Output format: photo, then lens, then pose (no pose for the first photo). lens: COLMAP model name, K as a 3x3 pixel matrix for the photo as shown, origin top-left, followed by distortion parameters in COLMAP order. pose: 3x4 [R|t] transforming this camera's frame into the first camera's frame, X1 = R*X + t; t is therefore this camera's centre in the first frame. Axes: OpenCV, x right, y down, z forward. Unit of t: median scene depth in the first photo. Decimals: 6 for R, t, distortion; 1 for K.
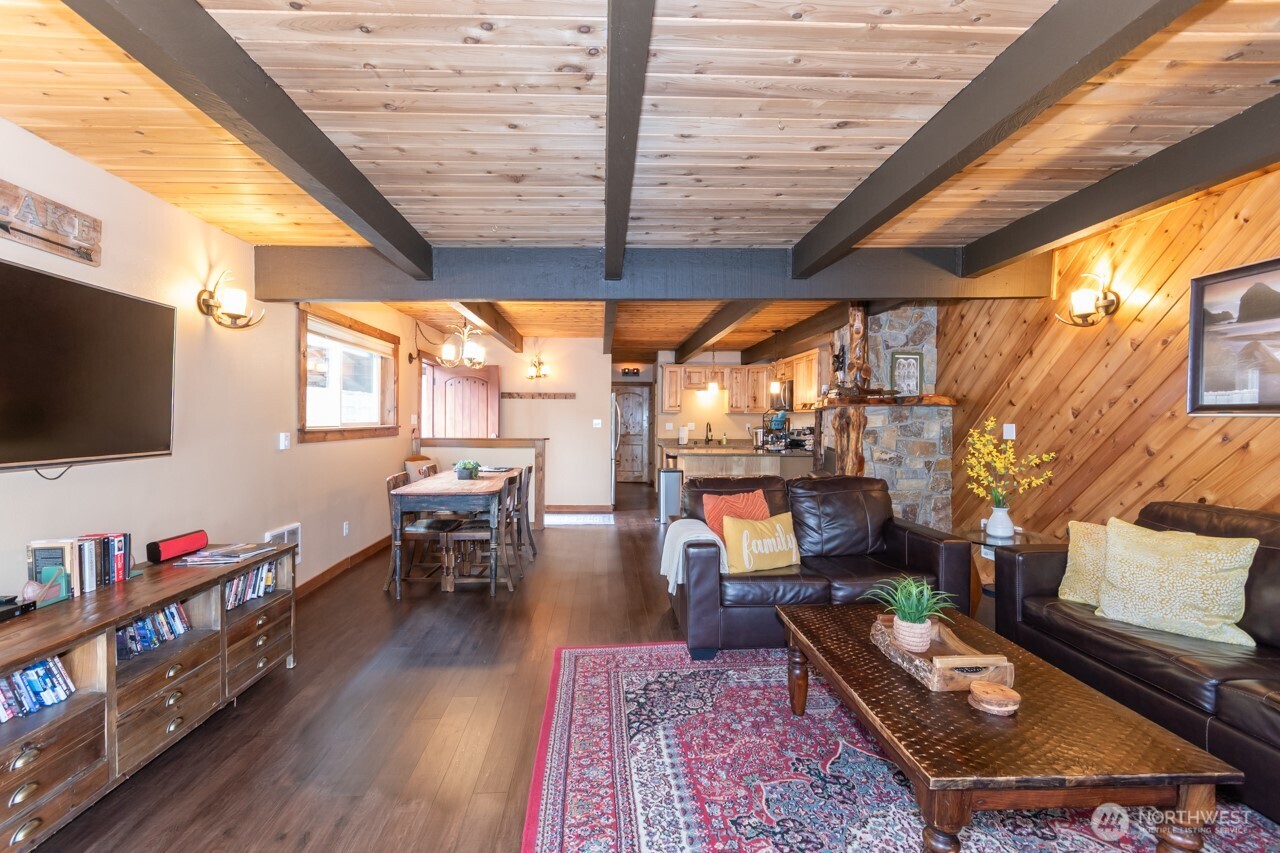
lens RADIAL K [[574.4, 0, 636.1], [0, 574.4, 426.9], [0, 0, 1]] dist [0.008409, 0.000660]
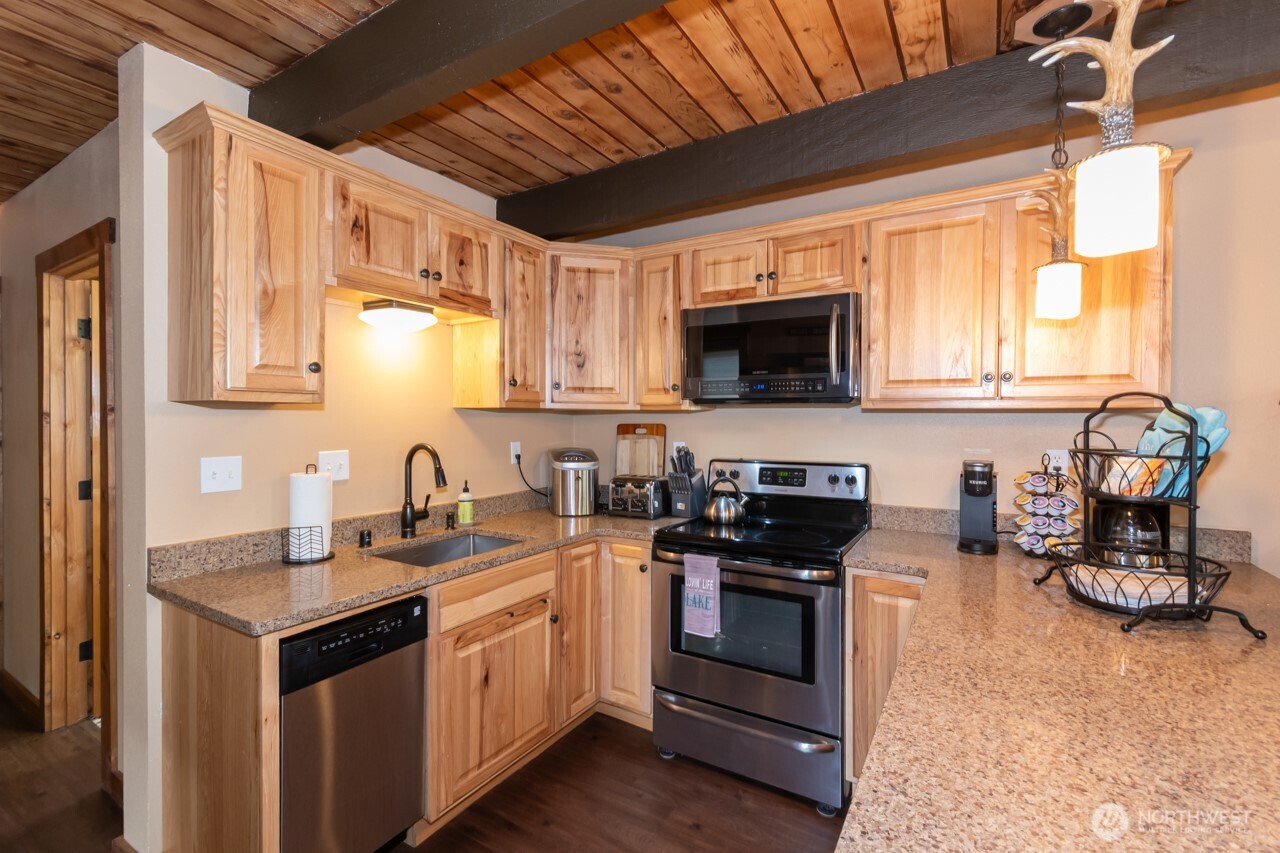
lens RADIAL K [[574.4, 0, 636.1], [0, 574.4, 426.9], [0, 0, 1]] dist [0.008409, 0.000660]
pose [[0.586659, -0.019014, 0.809611, -0.016325], [0.016153, 0.999800, 0.011776, -0.017617], [-0.809673, 0.006169, 0.586849, 0.817498]]
